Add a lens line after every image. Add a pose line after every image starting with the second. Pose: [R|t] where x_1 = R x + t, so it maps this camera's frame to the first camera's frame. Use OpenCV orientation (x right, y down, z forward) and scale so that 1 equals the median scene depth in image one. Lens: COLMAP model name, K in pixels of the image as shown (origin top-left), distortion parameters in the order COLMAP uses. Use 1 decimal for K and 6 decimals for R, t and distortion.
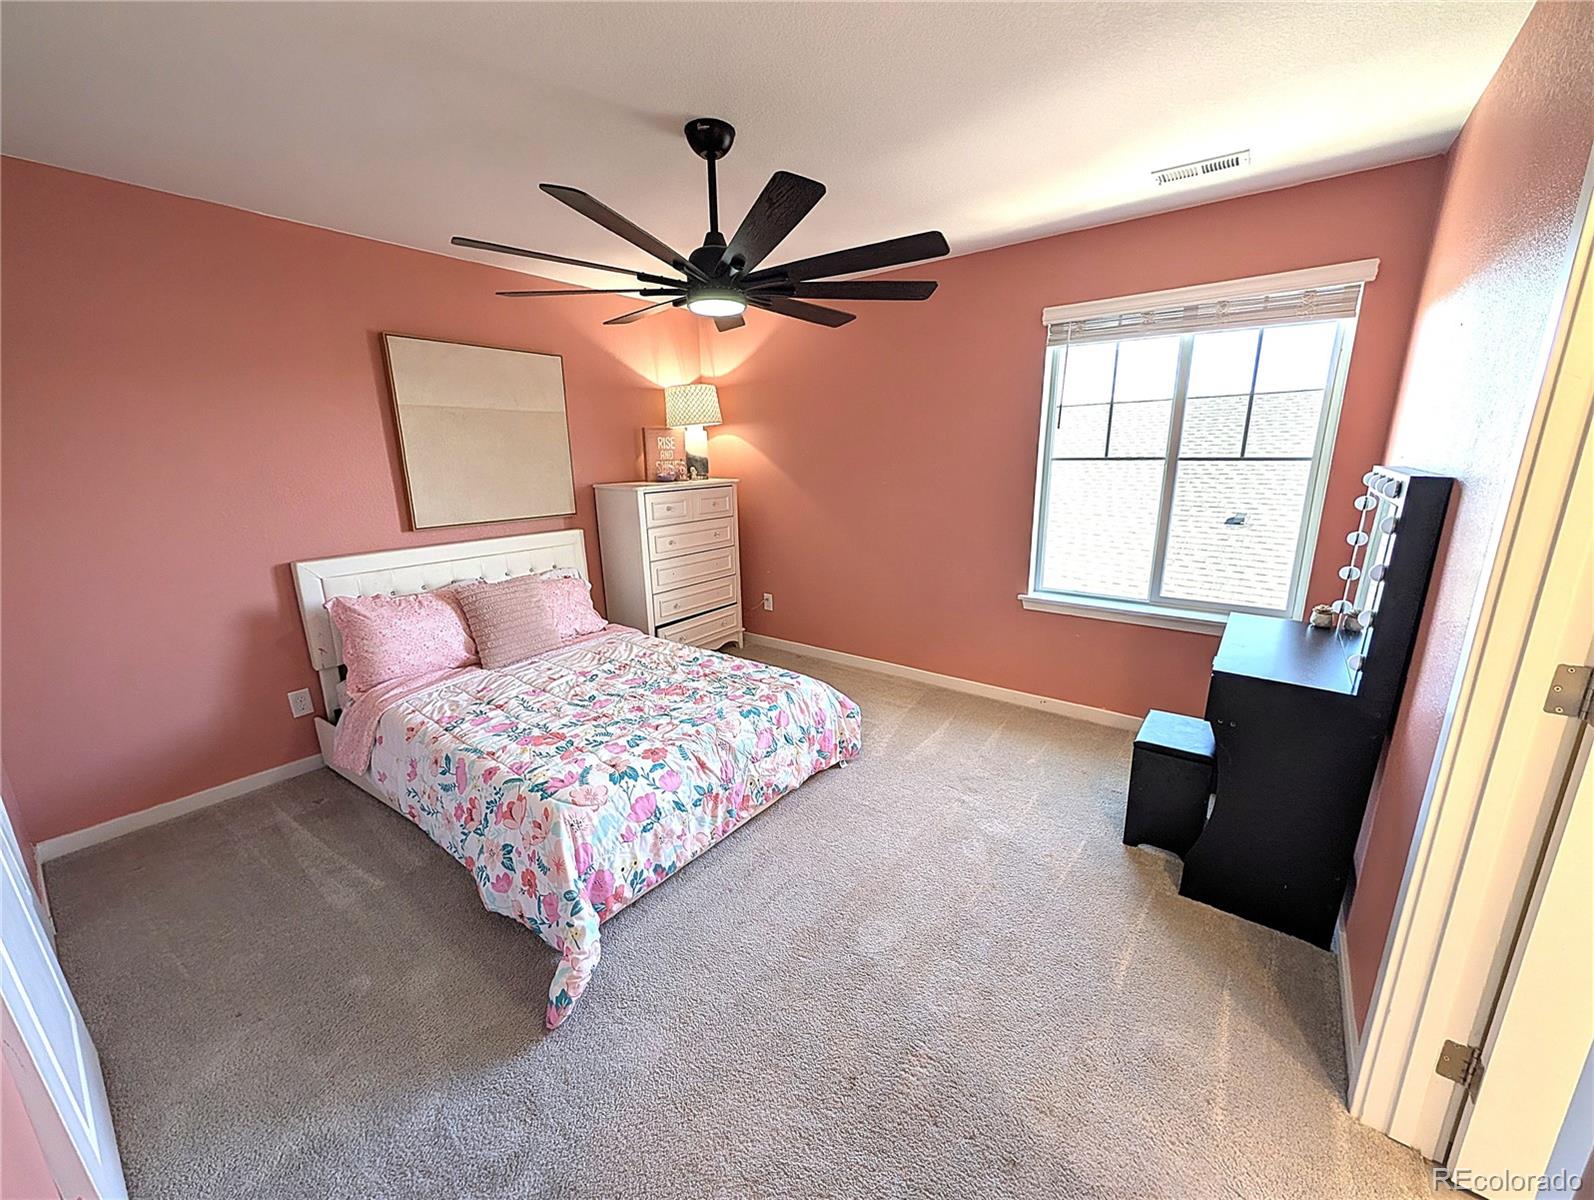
lens RADIAL K [[610.6, 0, 797.0], [0, 610.6, 600.0], [0, 0, 1]] dist [-0.000487, 0.000055]
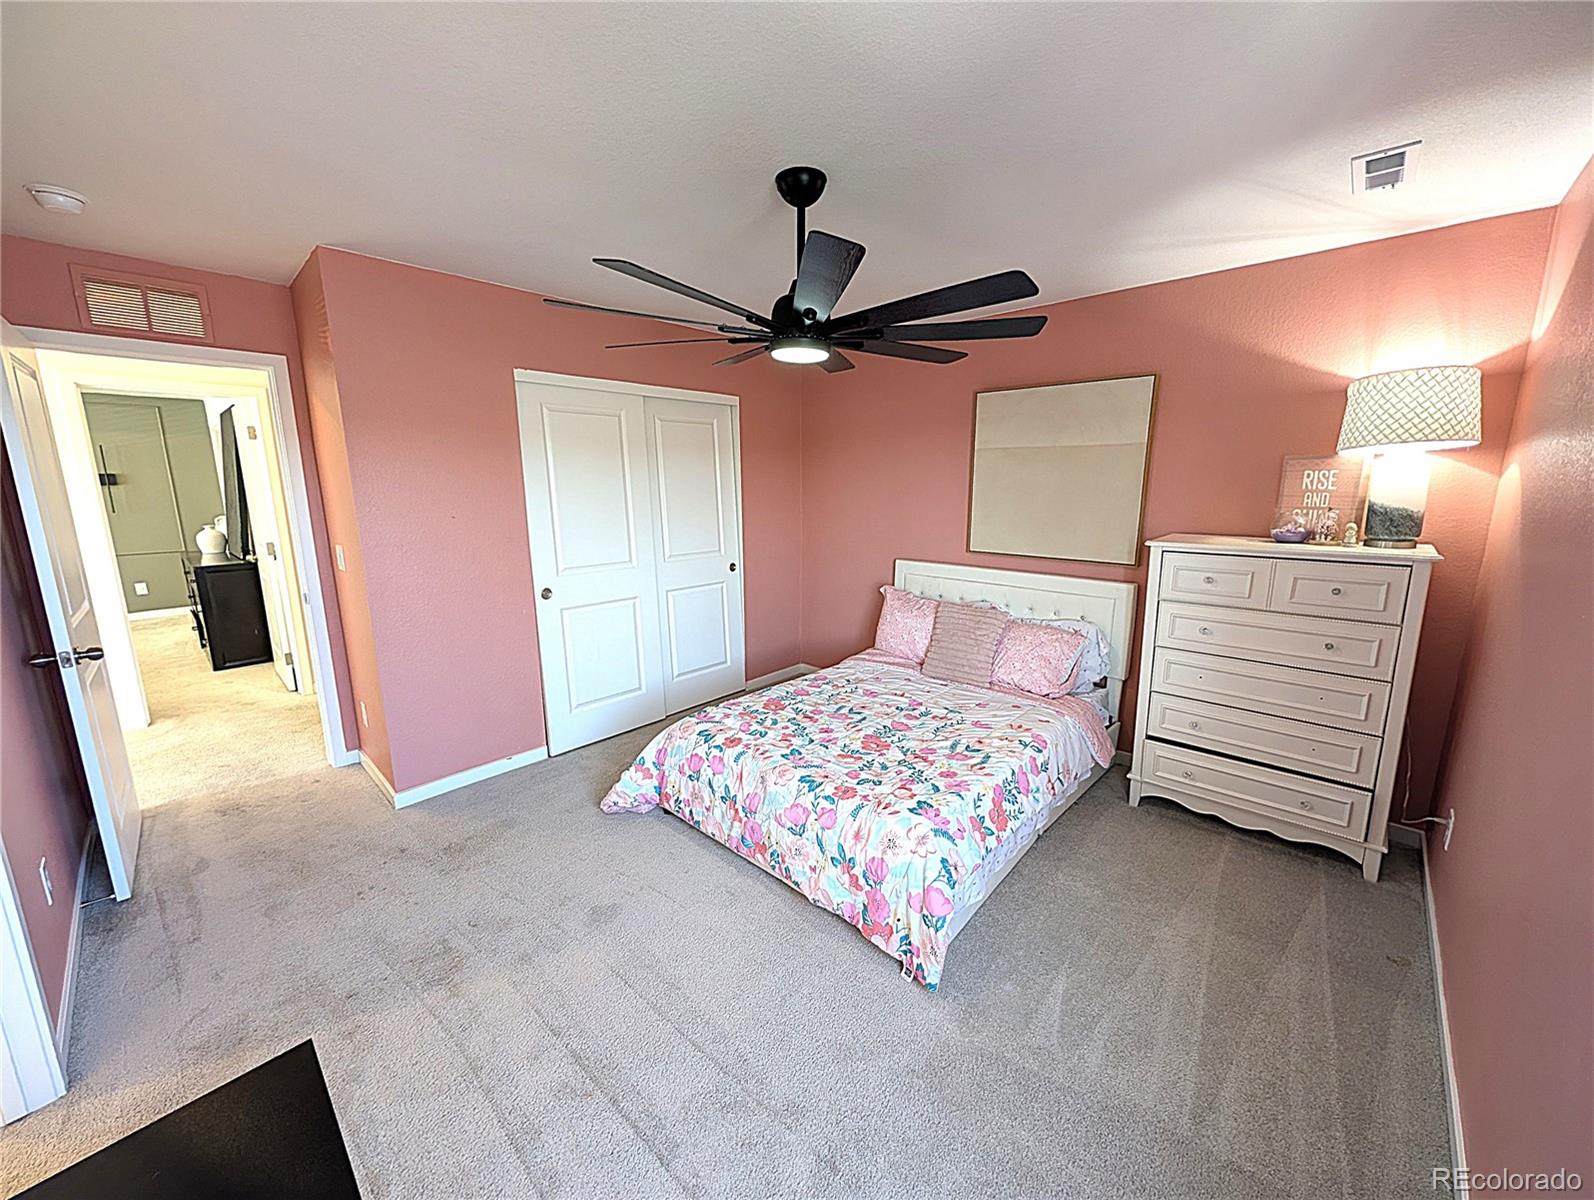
lens RADIAL K [[604.9, 0, 797.0], [0, 604.9, 600.0], [0, 0, 1]] dist [-0.000852, -0.000011]
pose [[-0.096281, 0.203106, -0.974412, 0.702871], [-0.236387, 0.946286, 0.220600, -0.249877], [0.966877, 0.251577, -0.043098, 0.901396]]
